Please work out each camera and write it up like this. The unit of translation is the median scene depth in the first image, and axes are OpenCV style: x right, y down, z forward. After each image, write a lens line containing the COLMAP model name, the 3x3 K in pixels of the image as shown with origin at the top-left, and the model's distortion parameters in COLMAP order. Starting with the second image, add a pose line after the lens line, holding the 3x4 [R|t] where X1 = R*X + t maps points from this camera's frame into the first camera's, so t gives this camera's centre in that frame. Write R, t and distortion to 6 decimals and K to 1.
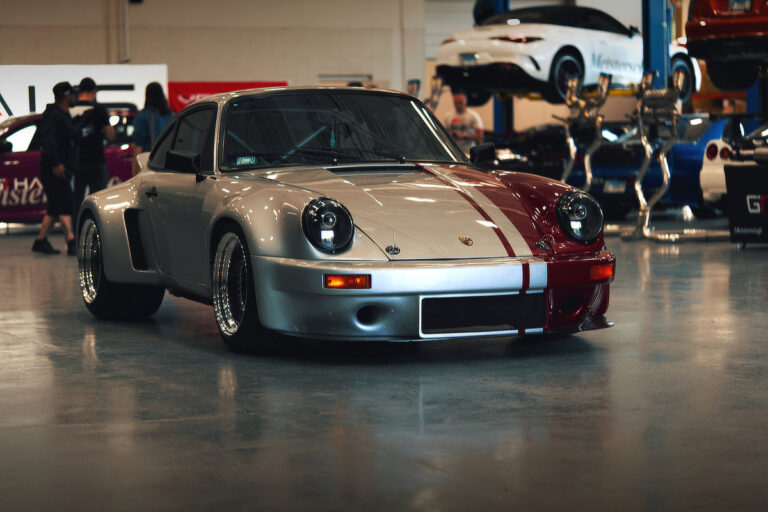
lens RADIAL K [[1930.8, 0, 384.0], [0, 1930.8, 256.0], [0, 0, 1]] dist [-0.024069, -0.143652]
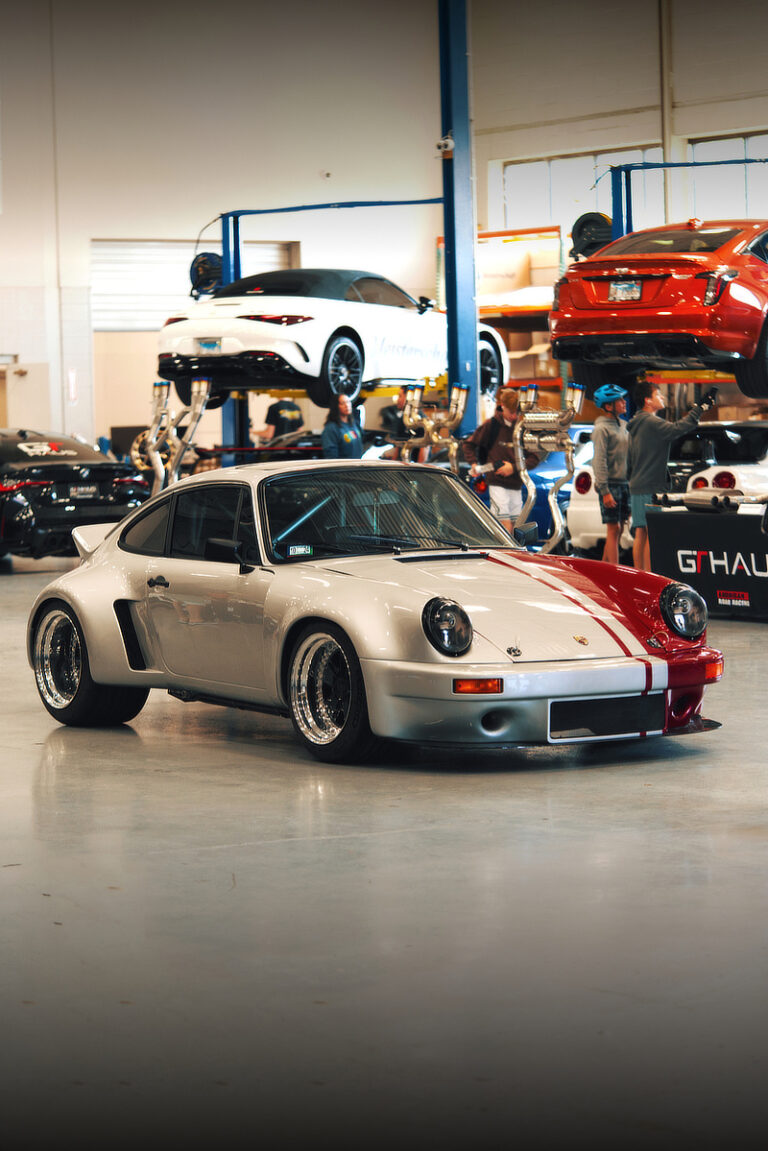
lens RADIAL K [[3046.4, 0, 384.0], [0, 3046.4, 575.5], [0, 0, 1]] dist [-0.034657, -0.080447]
pose [[0.985204, -0.010778, 0.171047, -0.275810], [0.011947, 0.999912, -0.005810, -0.028573], [-0.170969, 0.007768, 0.985246, -0.410872]]
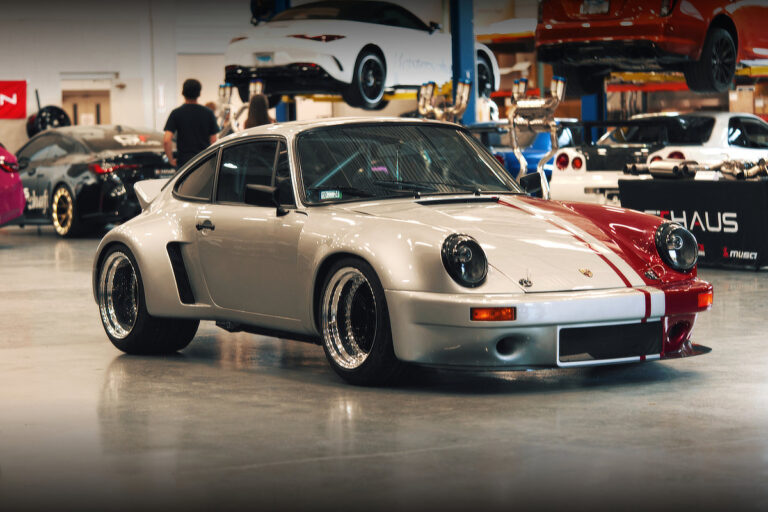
lens RADIAL K [[2215.9, 0, 384.0], [0, 2215.9, 256.0], [0, 0, 1]] dist [-0.076070, -0.243726]
pose [[0.986444, -0.015675, 0.163348, -0.232512], [0.016447, 0.999859, -0.003376, -0.012895], [-0.163272, 0.006017, 0.986563, -0.145763]]
